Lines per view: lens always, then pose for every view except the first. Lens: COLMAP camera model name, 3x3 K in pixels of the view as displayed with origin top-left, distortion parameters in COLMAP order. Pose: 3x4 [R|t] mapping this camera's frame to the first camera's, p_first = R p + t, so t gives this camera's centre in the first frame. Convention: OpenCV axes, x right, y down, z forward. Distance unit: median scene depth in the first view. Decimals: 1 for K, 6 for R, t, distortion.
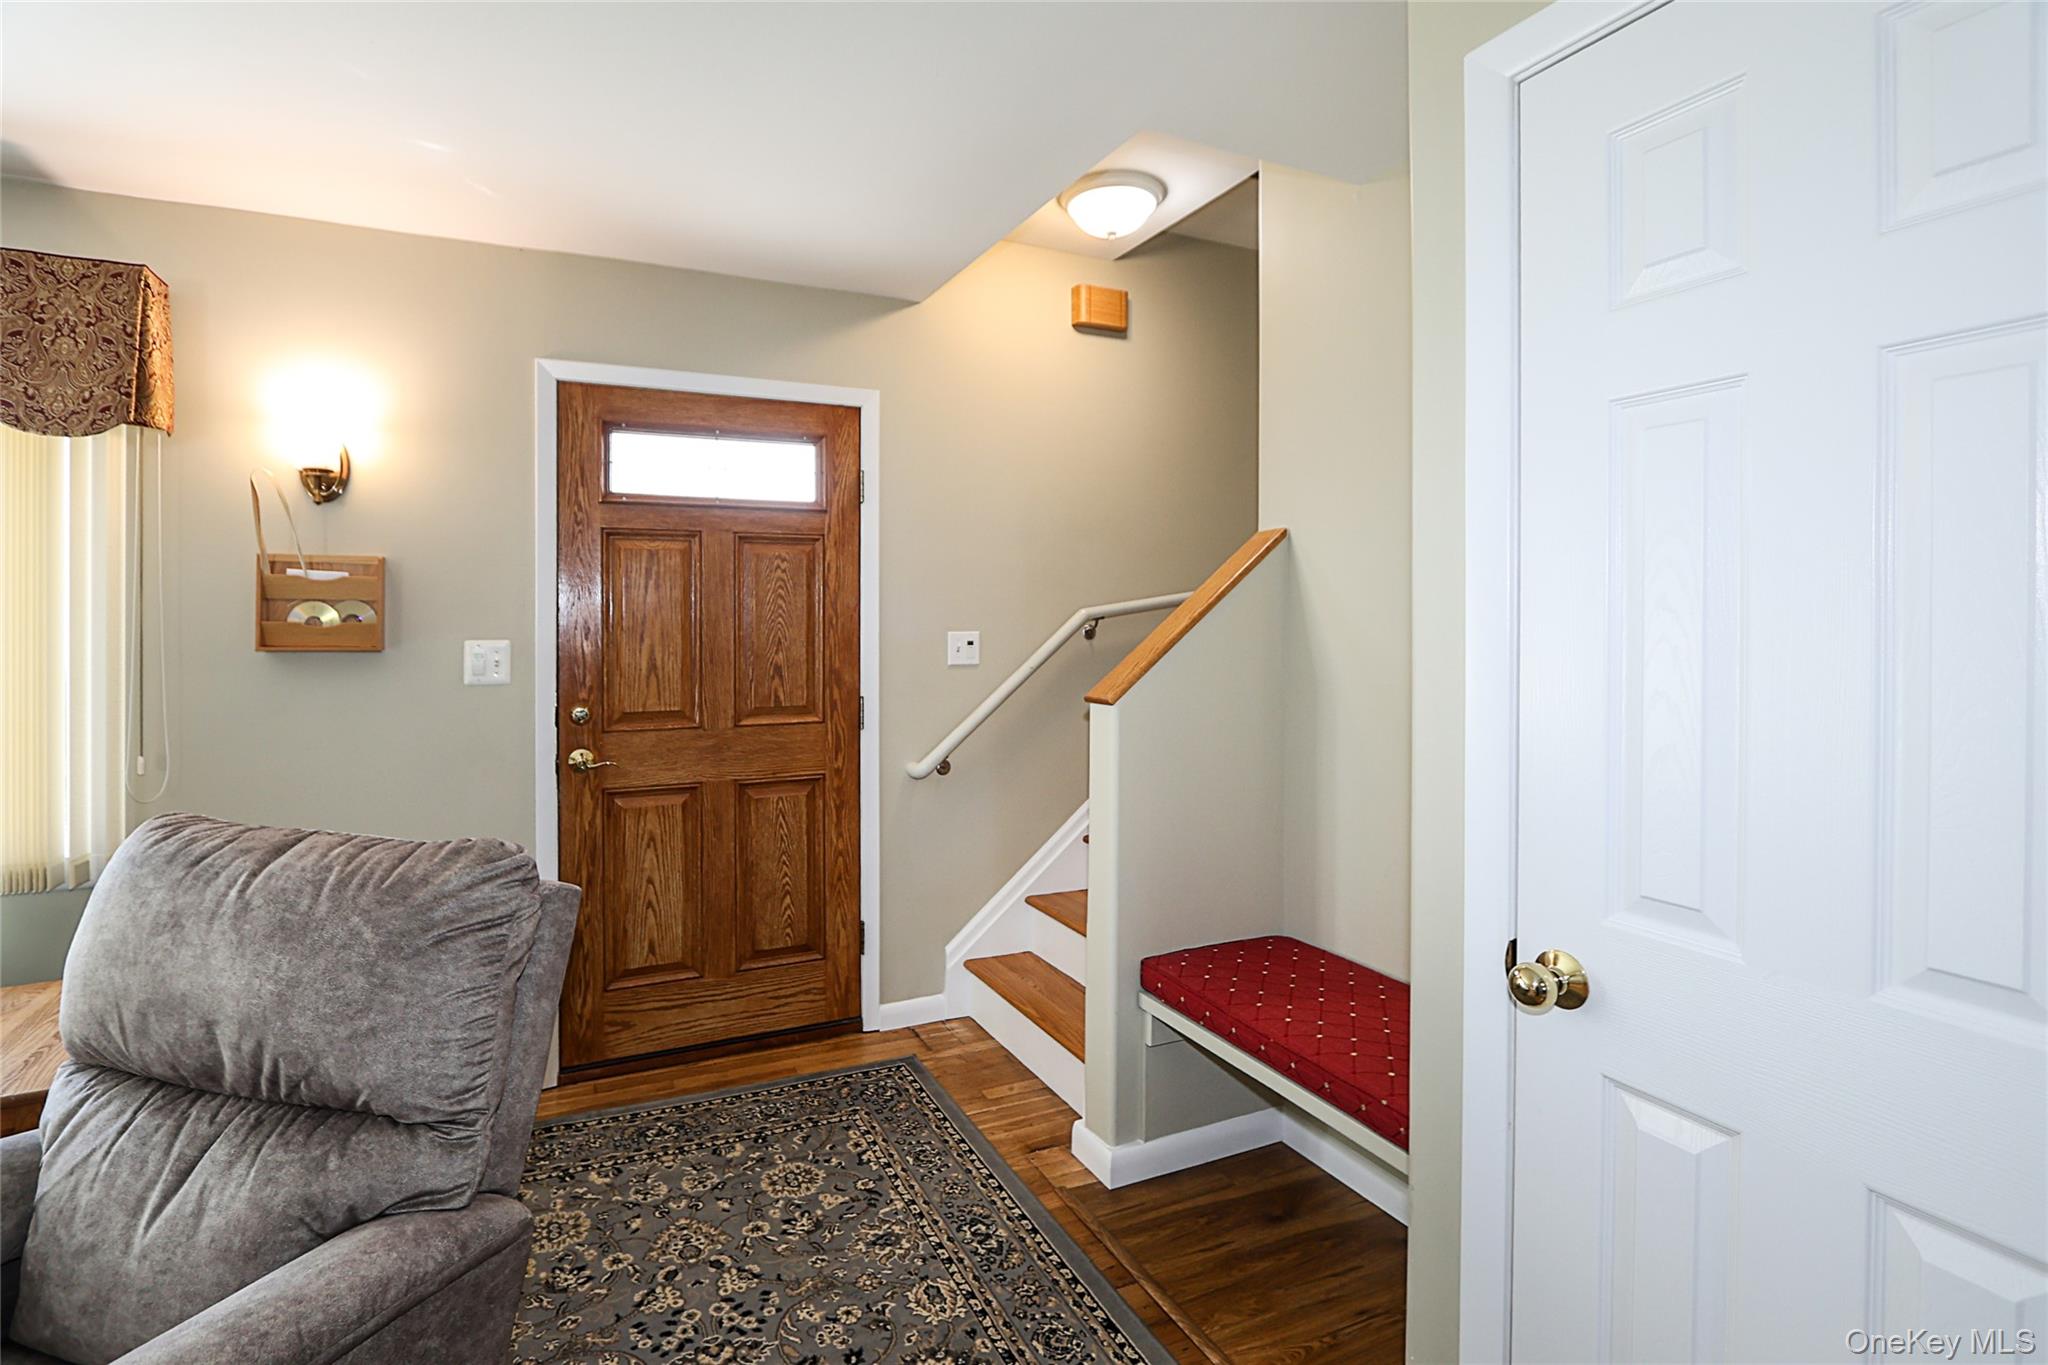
lens RADIAL K [[957.8, 0, 929.9], [0, 957.8, 622.8], [0, 0, 1]] dist [0.000352, 0.002510]
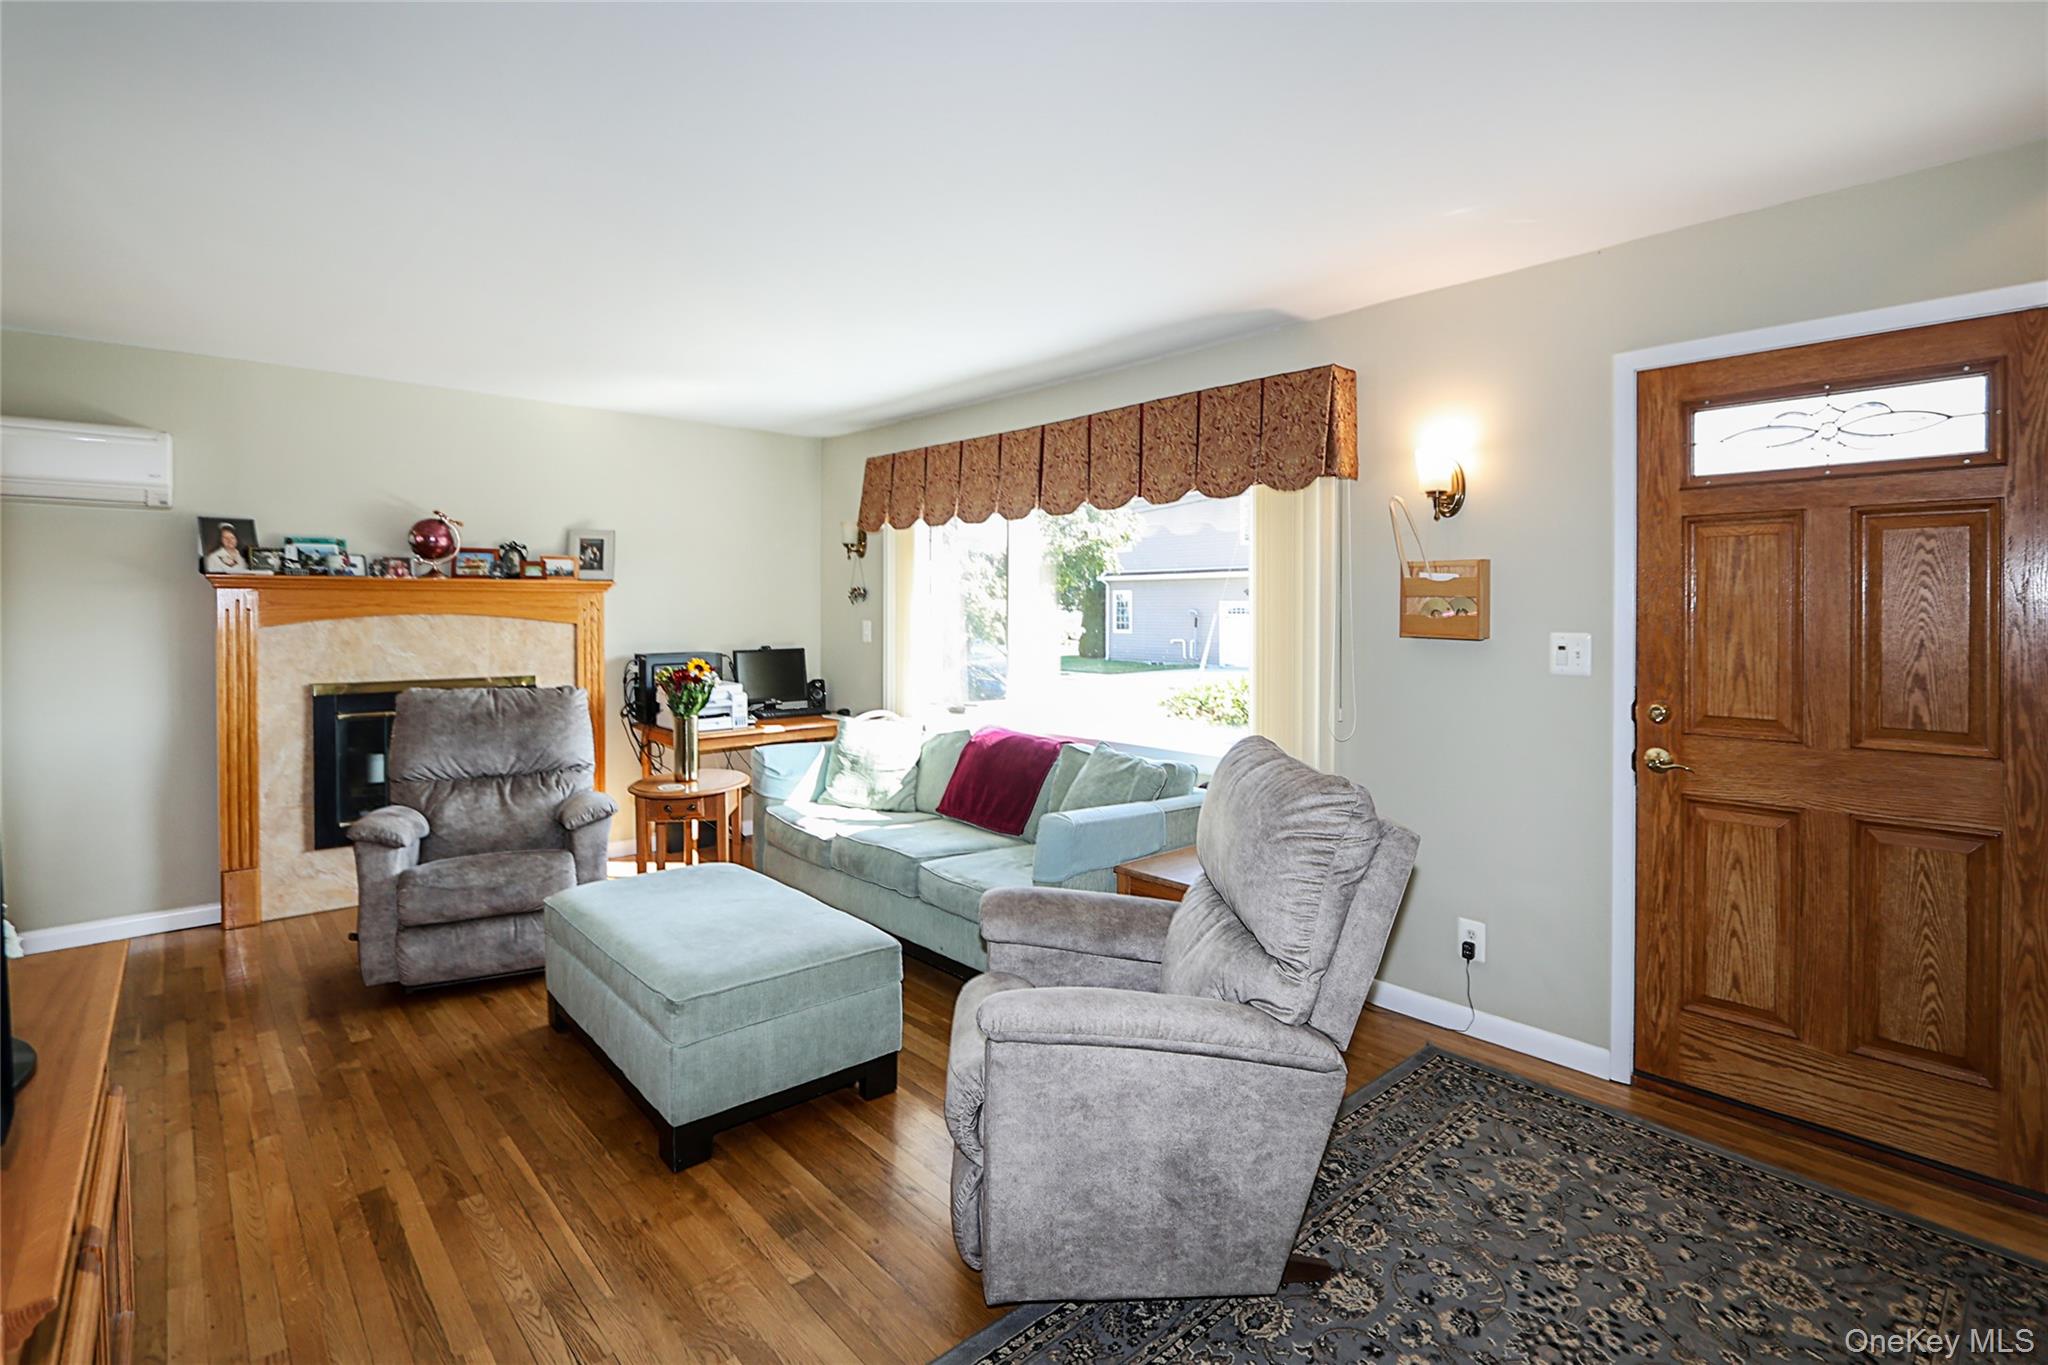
lens RADIAL K [[957.8, 0, 998.7], [0, 957.8, 616.9], [0, 0, 1]] dist [0.000352, 0.002510]
pose [[0.316309, 0.010798, -0.948595, 0.340330], [-0.009133, 0.999924, 0.008337, -0.001950], [0.948612, 0.006027, 0.316383, 0.065759]]
